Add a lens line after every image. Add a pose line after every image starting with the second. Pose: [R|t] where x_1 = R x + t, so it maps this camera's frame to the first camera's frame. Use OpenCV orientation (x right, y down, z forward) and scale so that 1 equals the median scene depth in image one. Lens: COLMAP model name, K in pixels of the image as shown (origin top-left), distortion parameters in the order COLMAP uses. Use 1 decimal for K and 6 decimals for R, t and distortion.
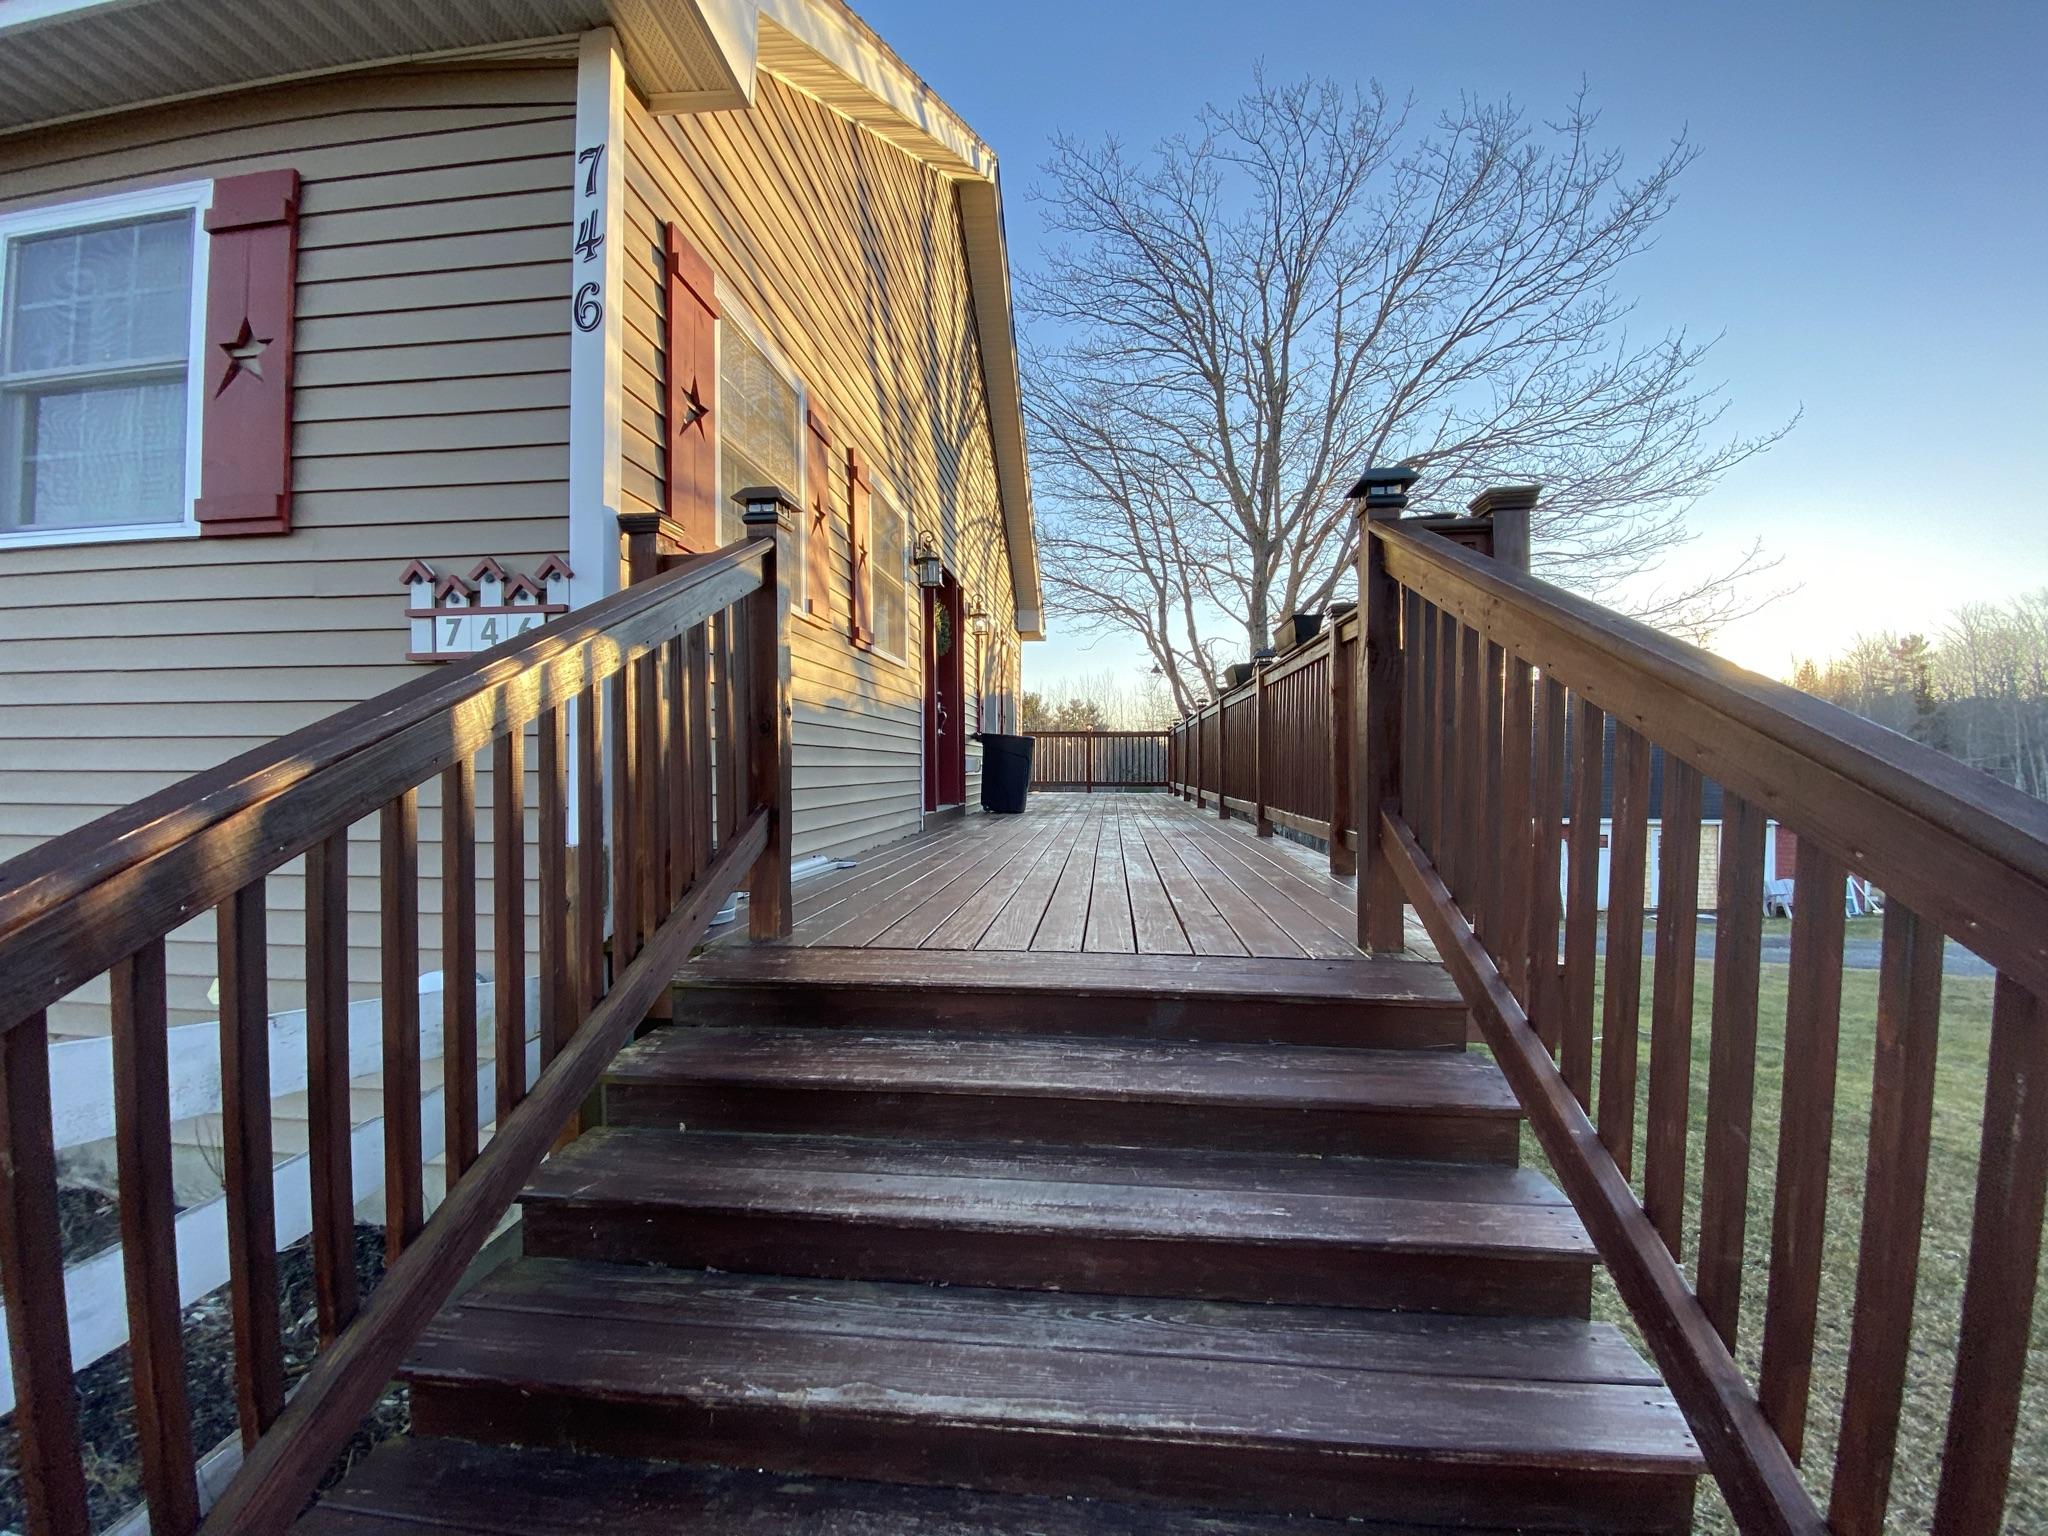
lens RADIAL K [[819.7, 0, 1009.8], [0, 819.7, 774.6], [0, 0, 1]] dist [-0.000717, -0.011022]
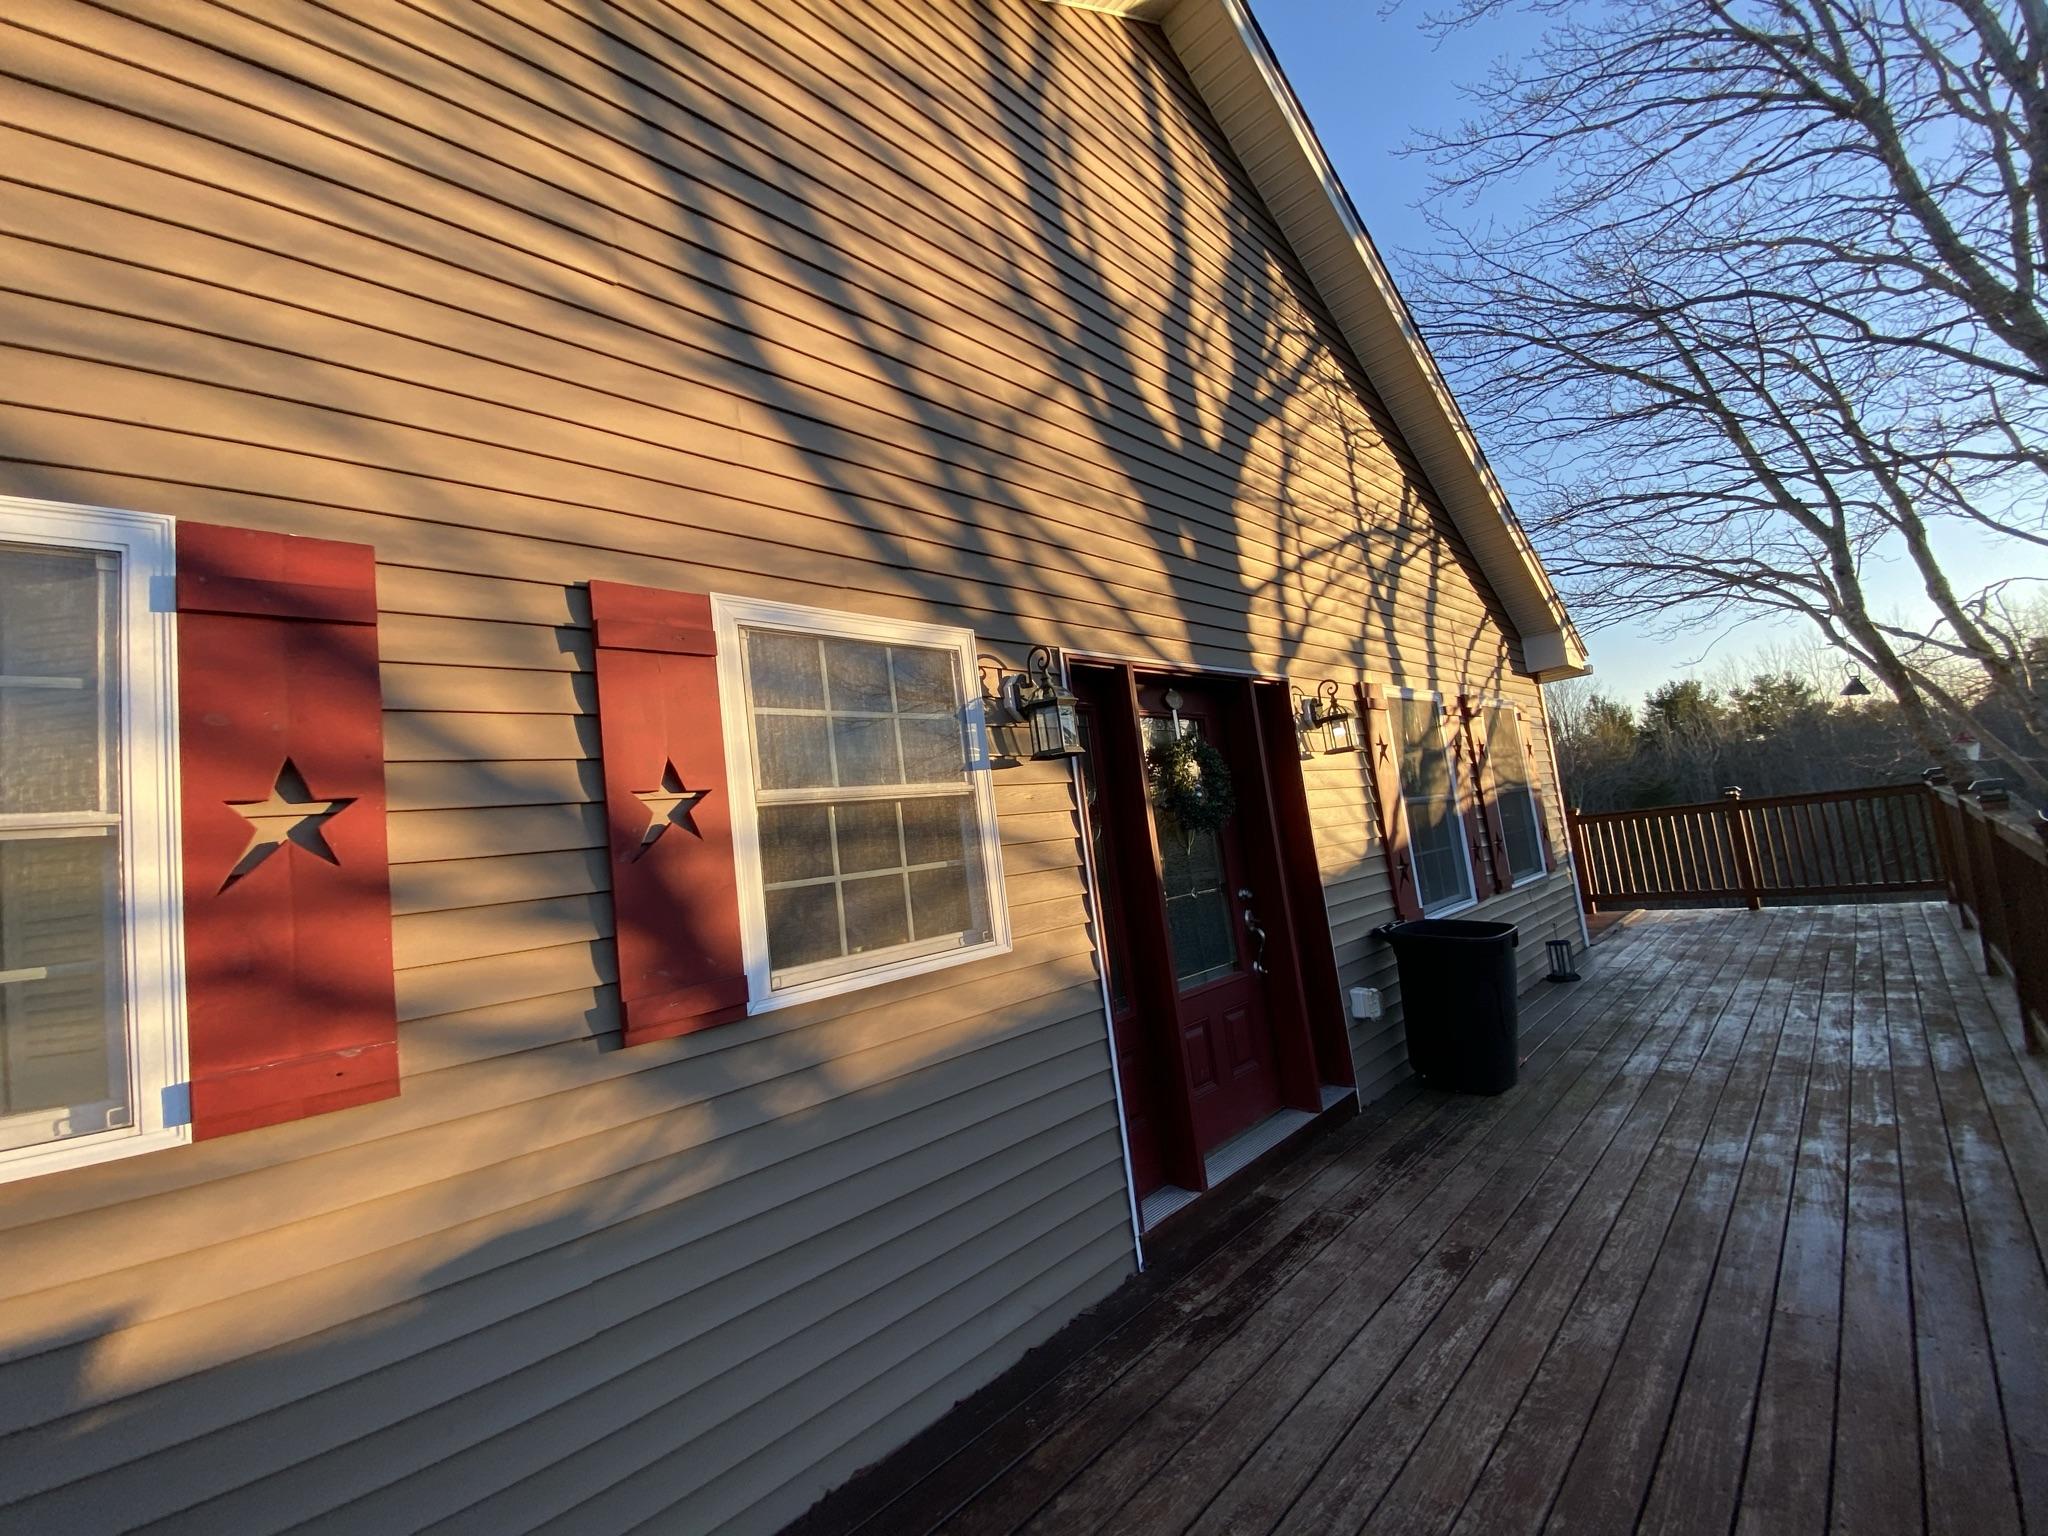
lens RADIAL K [[852.7, 0, 976.6], [0, 852.7, 767.0], [0, 0, 1]] dist [-0.000278, -0.011057]
pose [[0.769273, -0.158587, -0.618926, 0.074993], [0.107497, 0.987022, -0.119294, -0.073667], [0.629812, 0.025237, 0.776337, 0.254255]]
